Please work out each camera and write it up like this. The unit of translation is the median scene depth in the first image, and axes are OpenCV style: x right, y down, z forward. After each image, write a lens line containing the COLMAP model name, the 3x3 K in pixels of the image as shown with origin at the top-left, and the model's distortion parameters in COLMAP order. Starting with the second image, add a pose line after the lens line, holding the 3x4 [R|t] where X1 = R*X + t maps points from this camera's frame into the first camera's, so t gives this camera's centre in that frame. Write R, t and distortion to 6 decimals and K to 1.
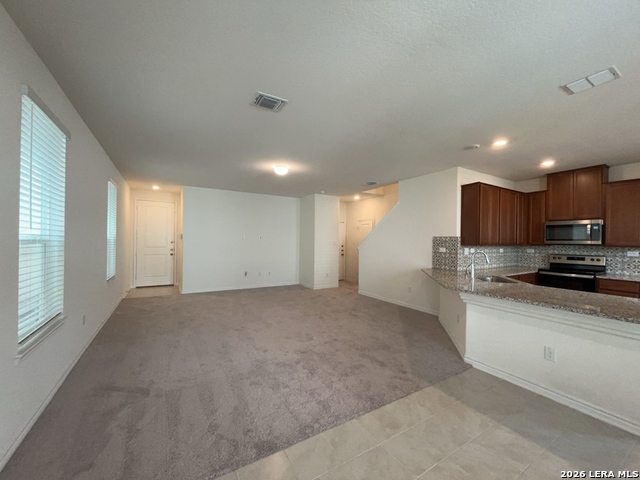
lens RADIAL K [[258.8, 0, 323.5], [0, 258.8, 241.0], [0, 0, 1]] dist [-0.001069, 0.000163]
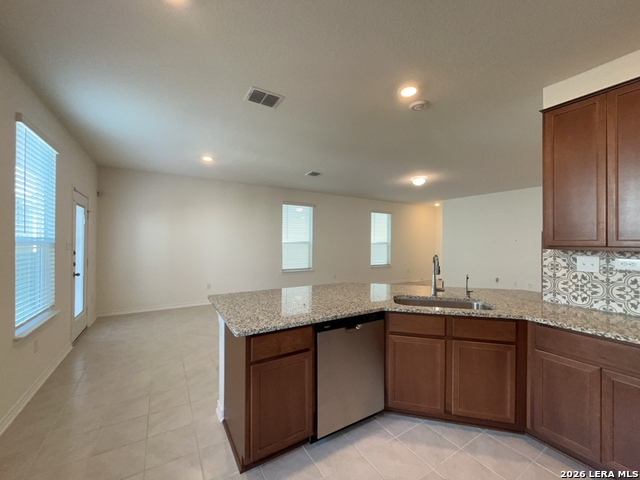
lens RADIAL K [[258.8, 0, 323.6], [0, 258.8, 240.7], [0, 0, 1]] dist [-0.001069, 0.000163]
pose [[0.005358, -0.023213, -0.999716, 0.963804], [-0.012579, 0.999650, -0.023279, 0.016908], [0.999907, 0.012700, 0.005064, 0.558662]]
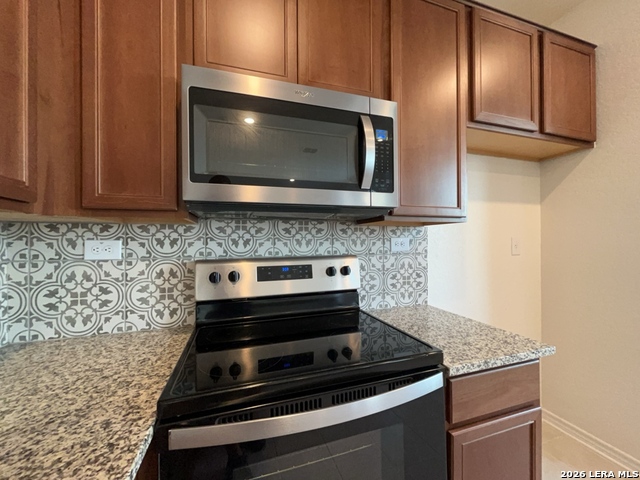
lens RADIAL K [[258.8, 0, 317.8], [0, 258.8, 239.3], [0, 0, 1]] dist [-0.001069, 0.000163]
pose [[0.237129, -0.020810, 0.971255, 0.740653], [0.010385, 0.999768, 0.018886, 0.031404], [-0.971423, 0.005608, 0.237290, 0.909403]]
